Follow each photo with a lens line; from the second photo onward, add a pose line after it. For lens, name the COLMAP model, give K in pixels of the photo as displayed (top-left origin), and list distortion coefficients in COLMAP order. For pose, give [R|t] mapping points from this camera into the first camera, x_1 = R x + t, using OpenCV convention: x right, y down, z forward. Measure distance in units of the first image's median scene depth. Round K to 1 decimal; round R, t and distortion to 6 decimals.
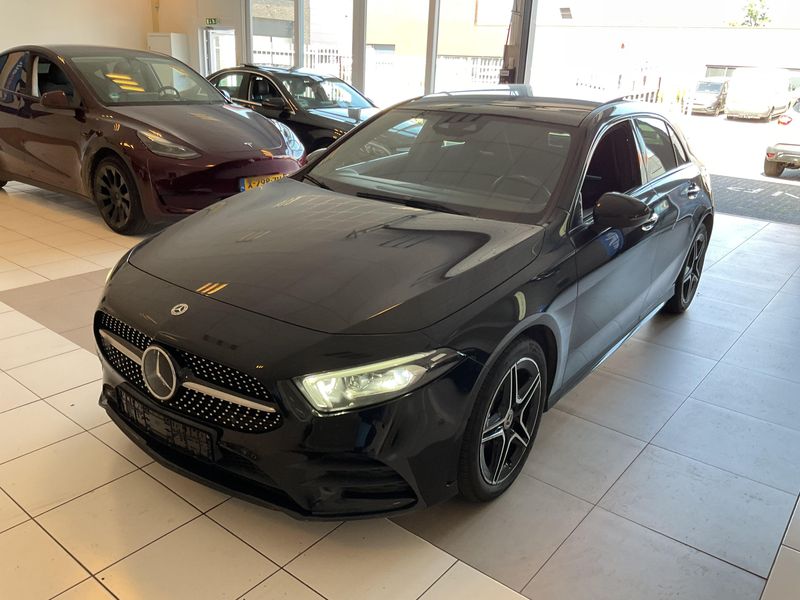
lens RADIAL K [[661.2, 0, 400.0], [0, 661.2, 300.0], [0, 0, 1]] dist [0.011179, 0.001623]
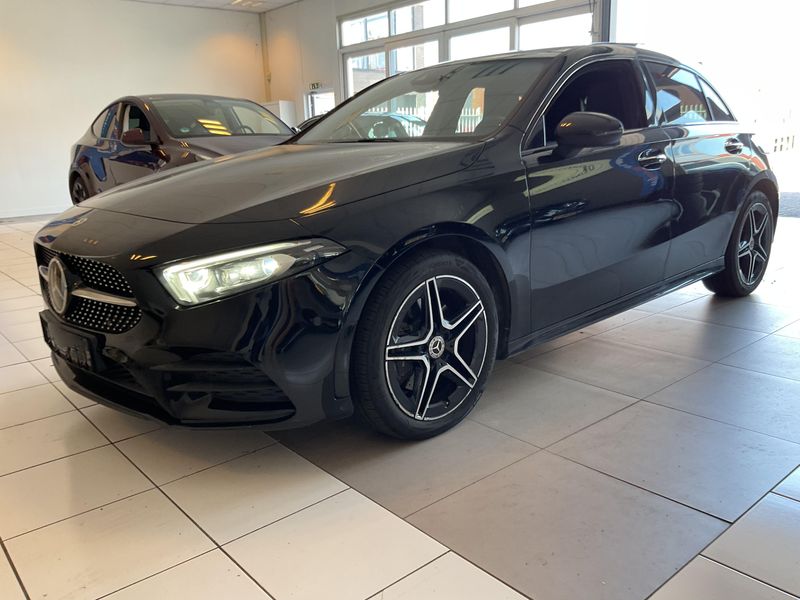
lens RADIAL K [[661.2, 0, 400.0], [0, 661.2, 300.0], [0, 0, 1]] dist [0.011179, 0.001623]
pose [[0.979215, -0.029742, -0.200631, 0.310777], [0.007962, 0.994064, -0.108501, 0.224688], [0.202667, 0.104648, 0.973640, 0.130020]]
